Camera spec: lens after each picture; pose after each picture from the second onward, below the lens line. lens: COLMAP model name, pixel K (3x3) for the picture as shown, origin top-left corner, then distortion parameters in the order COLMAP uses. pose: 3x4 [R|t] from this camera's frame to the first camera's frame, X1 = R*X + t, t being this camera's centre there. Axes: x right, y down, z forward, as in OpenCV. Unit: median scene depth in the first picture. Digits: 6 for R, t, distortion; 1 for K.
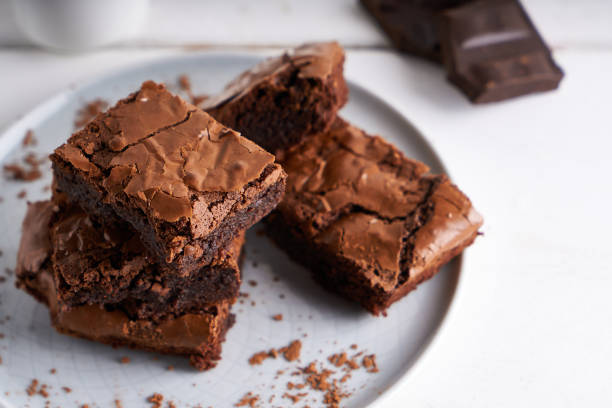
lens RADIAL K [[1773.4, 0, 306.0], [0, 1773.4, 204.0], [0, 0, 1]] dist [-0.027096, -0.415166]
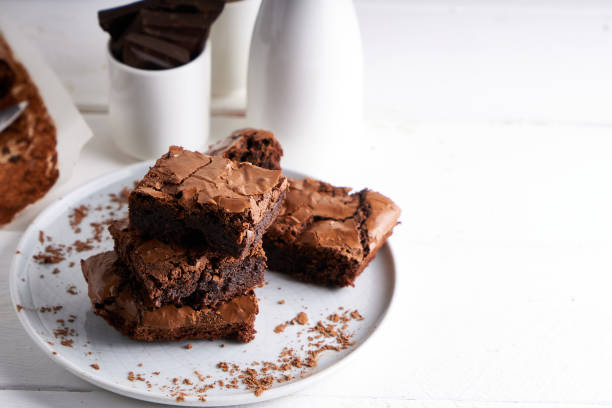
lens RADIAL K [[1703.0, 0, 306.0], [0, 1703.0, 204.0], [0, 0, 1]] dist [0.132192, 0.005146]
pose [[0.930939, -0.154389, 0.330932, -0.442201], [0.225442, 0.955900, -0.188232, 0.253287], [-0.287277, 0.249839, 0.924690, -0.280605]]
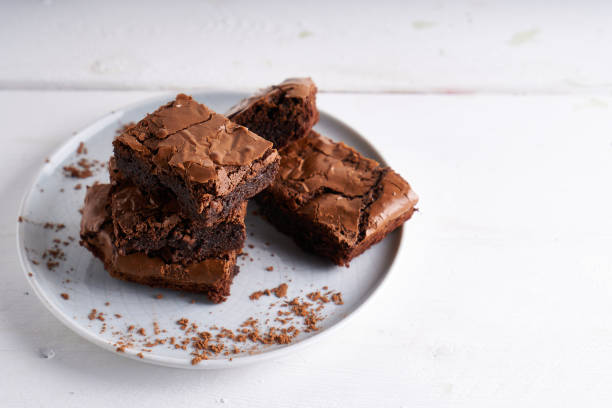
lens RADIAL K [[1773.4, 0, 306.0], [0, 1773.4, 204.0], [0, 0, 1]] dist [-0.027096, -0.415166]
pose [[0.998926, 0.009531, 0.045348, -0.052049], [-0.005294, 0.995684, -0.092653, 0.144833], [-0.046036, 0.092314, 0.994665, -0.388082]]
